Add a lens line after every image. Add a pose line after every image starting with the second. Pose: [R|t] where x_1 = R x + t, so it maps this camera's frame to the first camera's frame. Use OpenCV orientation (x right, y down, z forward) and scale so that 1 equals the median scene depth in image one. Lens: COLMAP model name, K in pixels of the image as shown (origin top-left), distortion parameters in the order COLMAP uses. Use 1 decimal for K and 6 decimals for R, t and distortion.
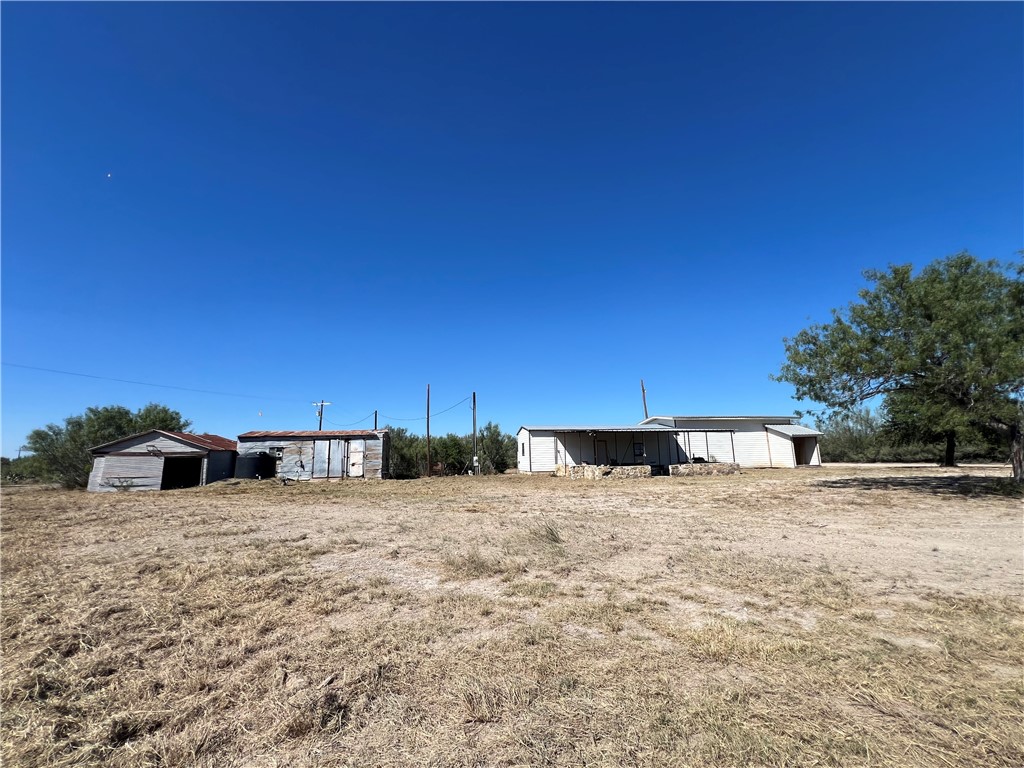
lens RADIAL K [[414.4, 0, 512.0], [0, 414.4, 384.0], [0, 0, 1]] dist [0.000501, 0.000114]
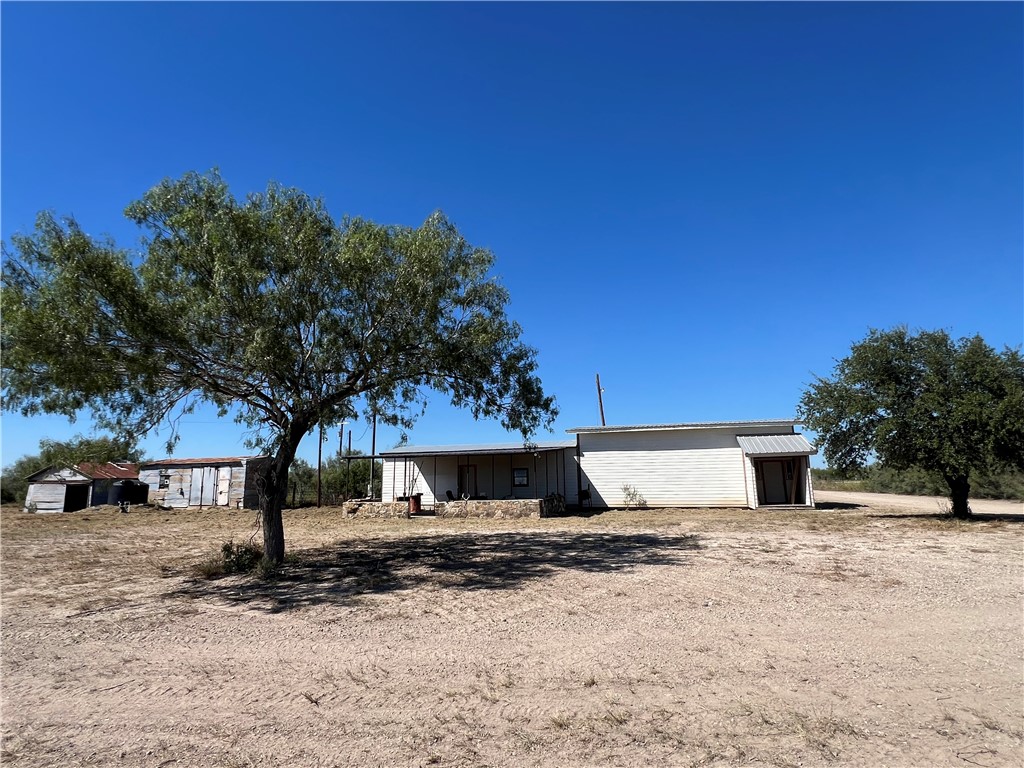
lens RADIAL K [[538.9, 0, 512.0], [0, 538.9, 384.0], [0, 0, 1]] dist [-0.003589, -0.000716]
pose [[0.894888, -0.073427, -0.440209, 0.796569], [0.075043, 0.997085, -0.013761, 0.009463], [0.439937, -0.020720, 0.897790, 0.176685]]
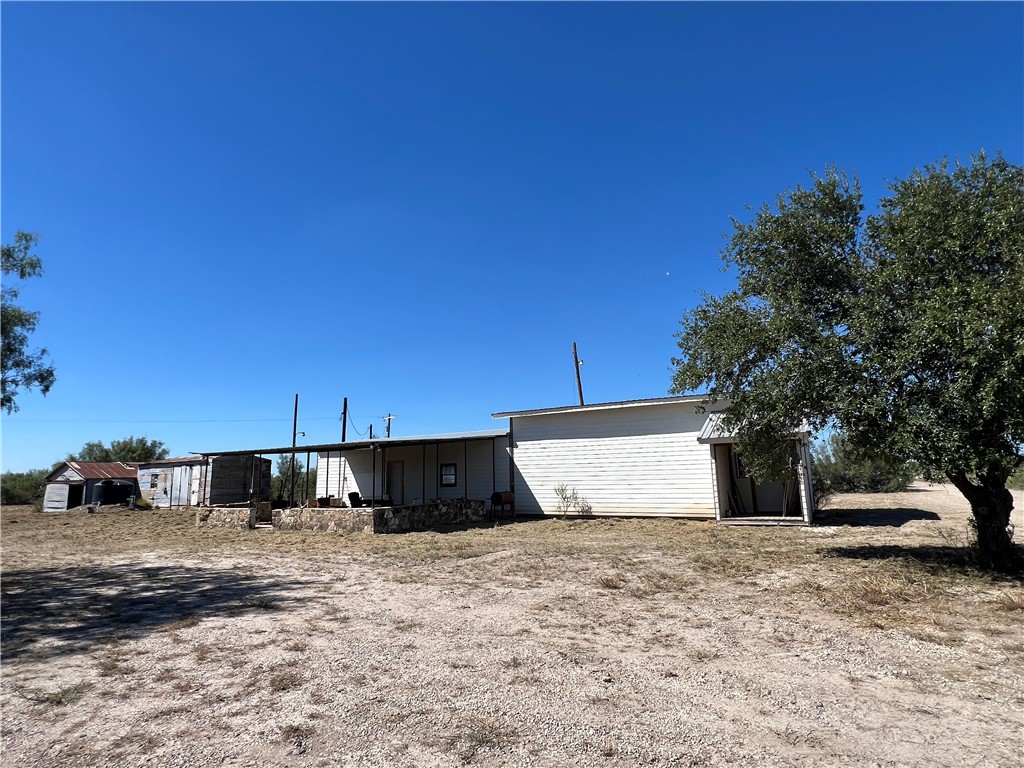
lens RADIAL K [[538.9, 0, 512.0], [0, 538.9, 384.0], [0, 0, 1]] dist [-0.003589, -0.000716]
pose [[0.756218, -0.108134, -0.645322, 0.964861], [0.121330, 0.992320, -0.024099, 0.068791], [0.642972, -0.060073, 0.763530, 0.552292]]
